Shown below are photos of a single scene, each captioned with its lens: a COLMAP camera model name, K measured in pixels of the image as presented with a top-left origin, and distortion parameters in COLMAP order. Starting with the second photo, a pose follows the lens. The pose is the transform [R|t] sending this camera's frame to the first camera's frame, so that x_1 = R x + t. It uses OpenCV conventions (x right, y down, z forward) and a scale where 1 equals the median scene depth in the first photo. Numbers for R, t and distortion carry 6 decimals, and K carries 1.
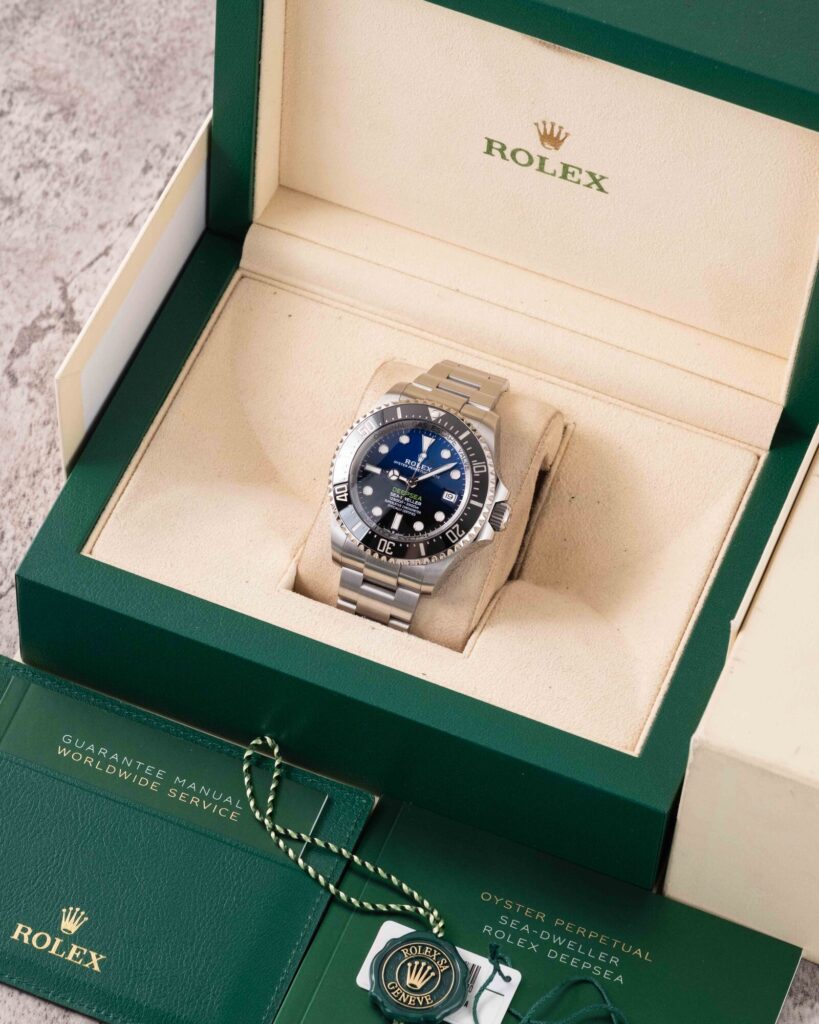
lens RADIAL K [[3973.2, 0, 409.5], [0, 3973.2, 512.0], [0, 0, 1]] dist [0.101440, 3.202645]
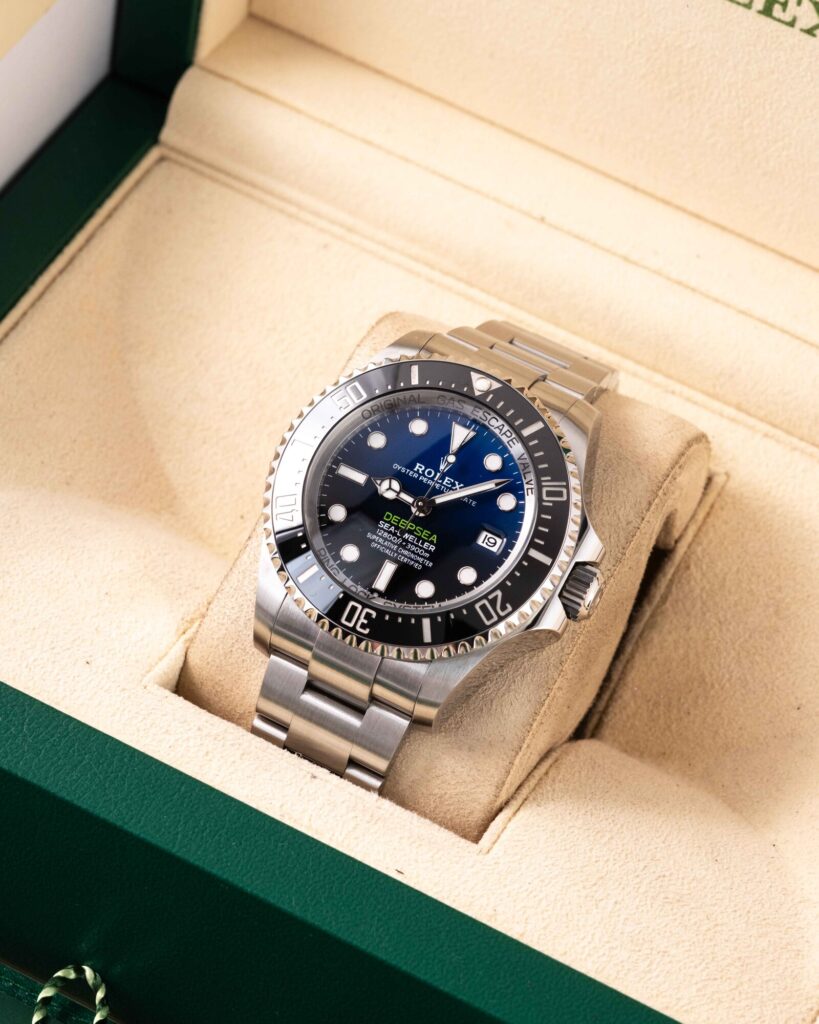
lens RADIAL K [[3973.2, 0, 409.5], [0, 3973.2, 512.0], [0, 0, 1]] dist [0.101440, 3.202645]
pose [[0.992075, 0.125576, -0.004289, 0.001247], [-0.125086, 0.983830, -0.128186, 0.060445], [-0.011877, 0.127707, 0.991741, 0.475097]]
